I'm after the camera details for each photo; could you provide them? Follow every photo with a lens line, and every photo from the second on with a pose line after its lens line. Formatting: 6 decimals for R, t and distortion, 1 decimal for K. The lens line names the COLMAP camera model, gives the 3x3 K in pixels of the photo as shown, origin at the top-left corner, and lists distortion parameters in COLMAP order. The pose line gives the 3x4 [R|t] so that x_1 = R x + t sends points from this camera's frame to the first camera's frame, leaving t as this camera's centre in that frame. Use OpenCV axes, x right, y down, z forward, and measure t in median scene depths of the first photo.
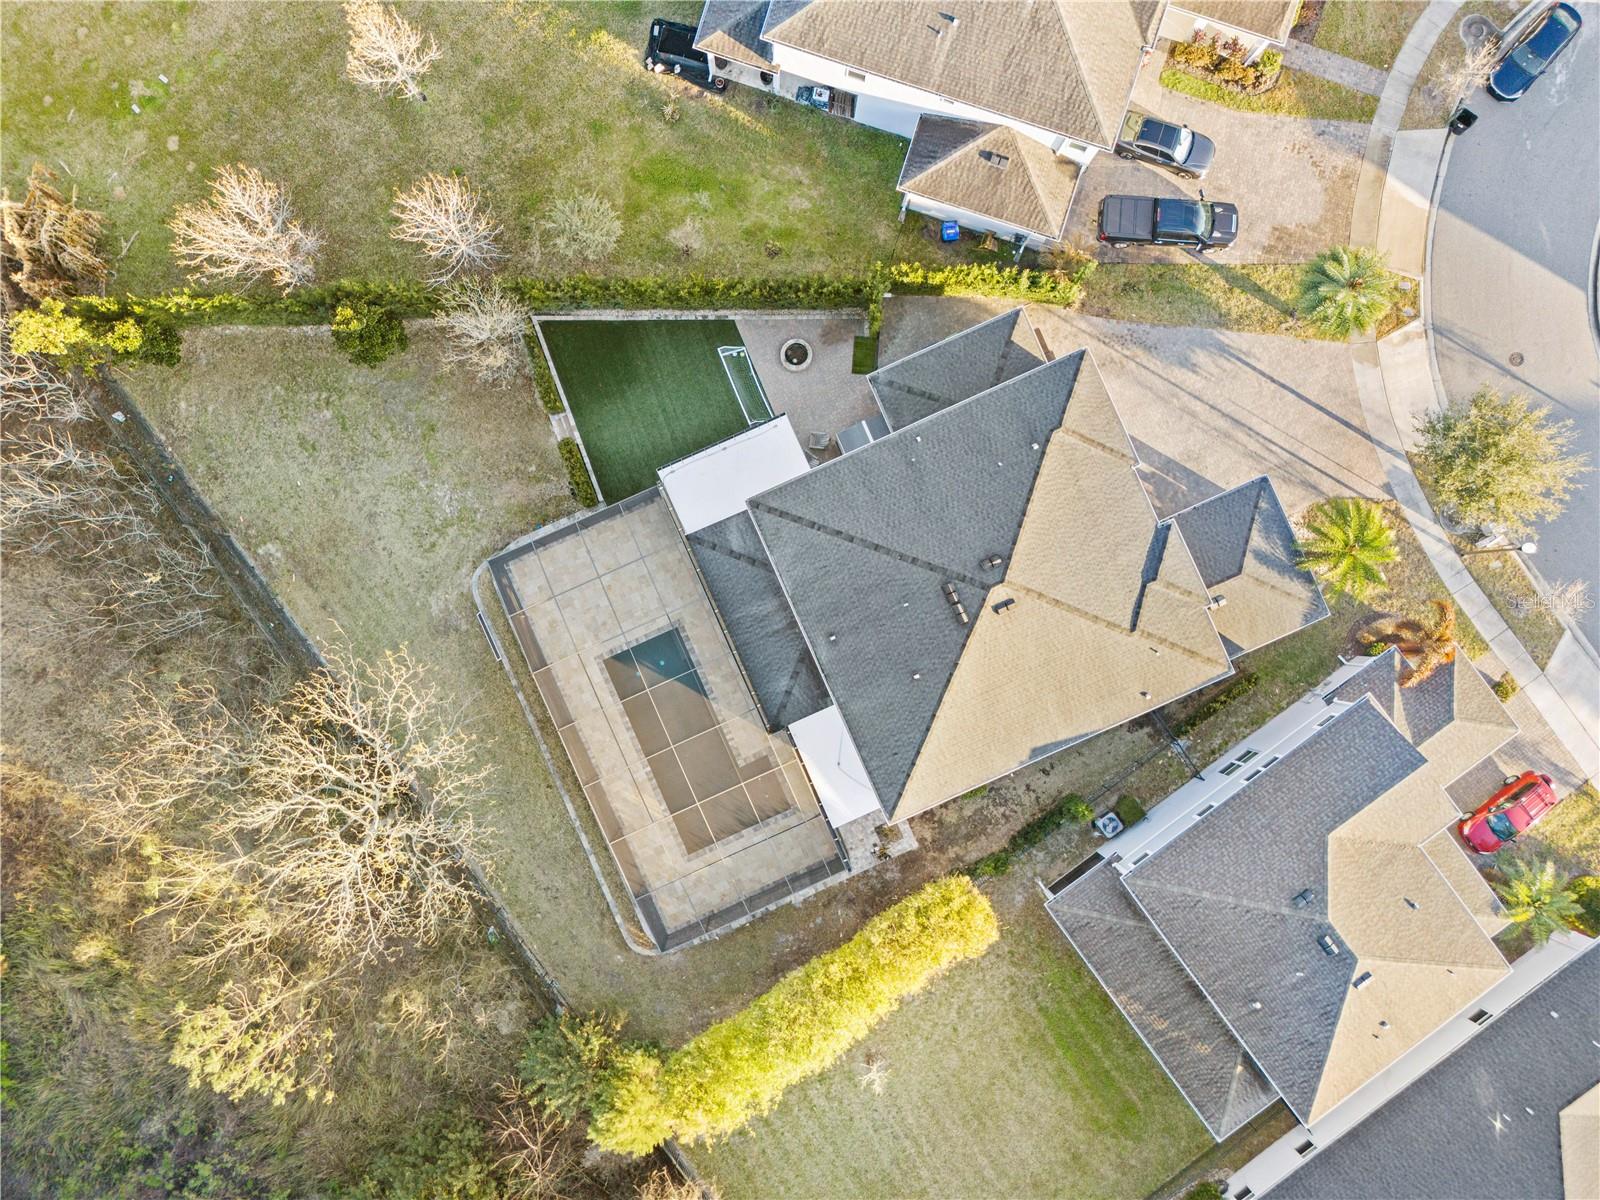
lens RADIAL K [[1200.0, 0, 807.8], [0, 1200.0, 599.9], [0, 0, 1]] dist [0.055557, -0.046351]
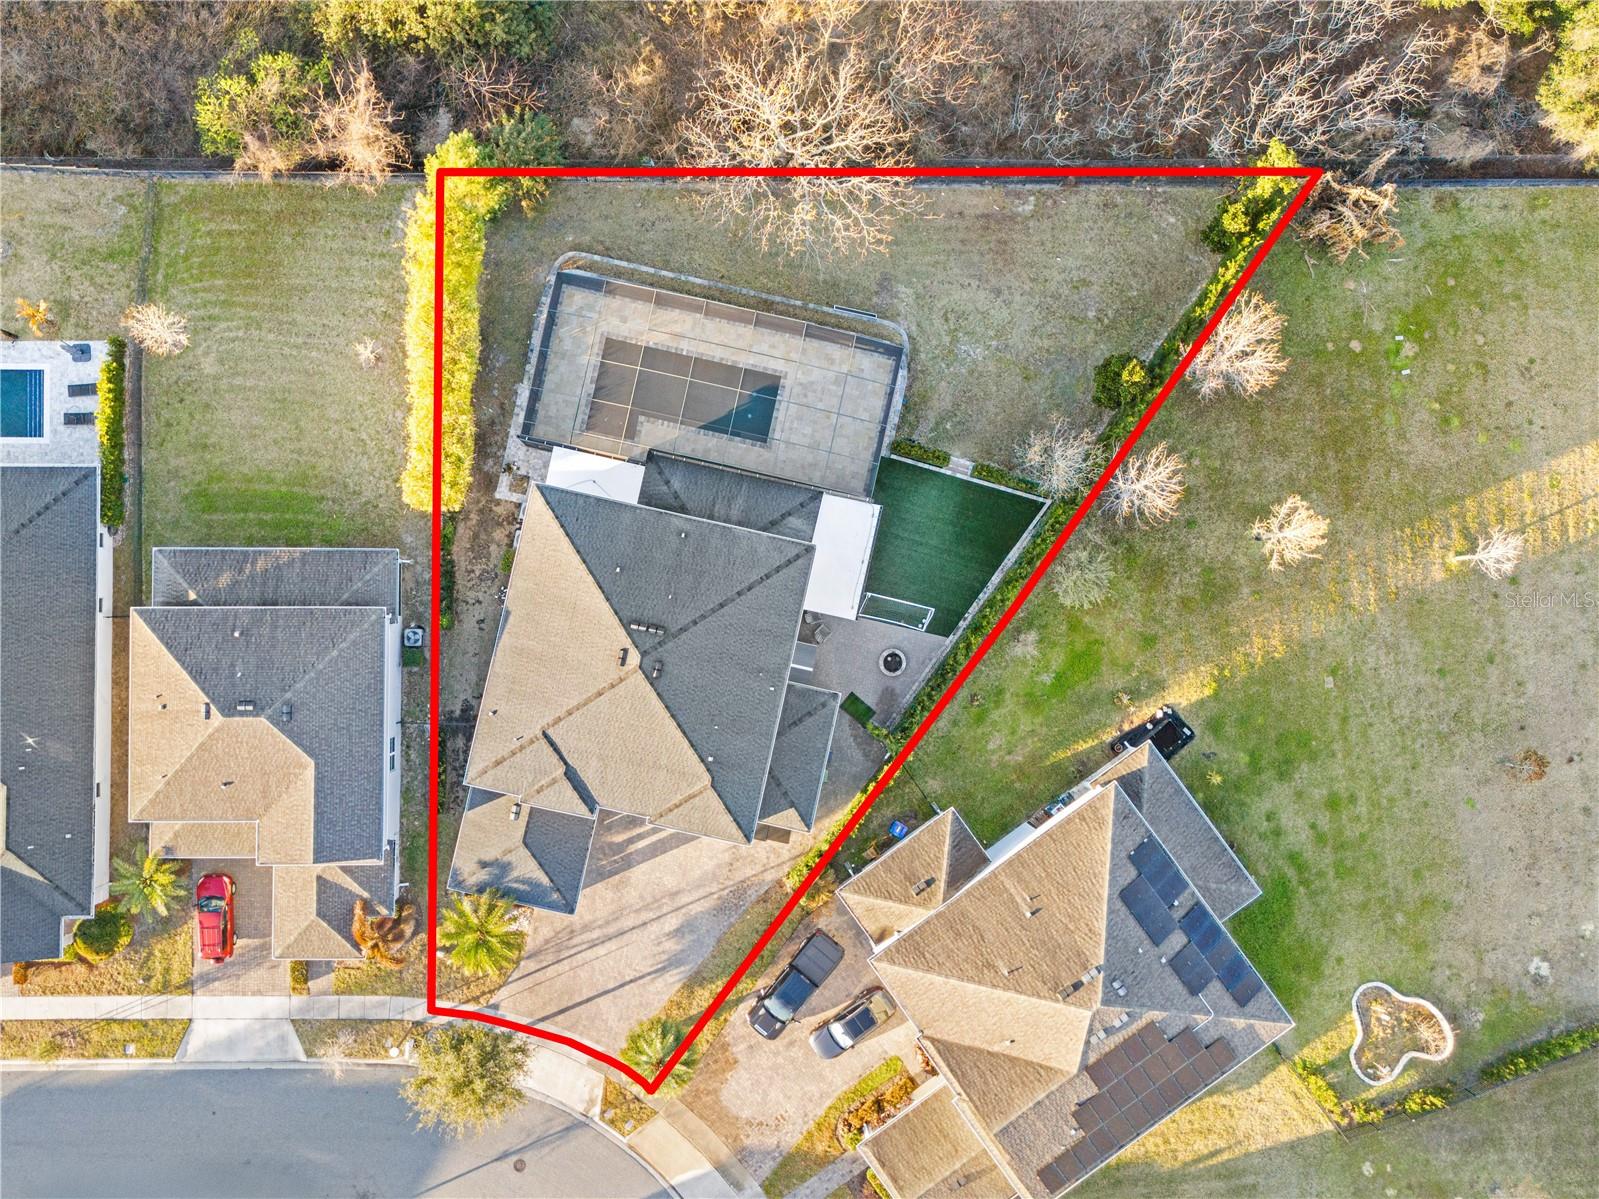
lens RADIAL K [[1521.4, 0, 698.2], [0, 1521.4, 592.2], [0, 0, 1]] dist [0.099892, -0.168909]
pose [[-0.596251, 0.802175, -0.031607, 0.096367], [-0.802793, -0.595651, 0.026902, -0.050968], [0.002753, 0.041414, 0.999138, -0.493403]]
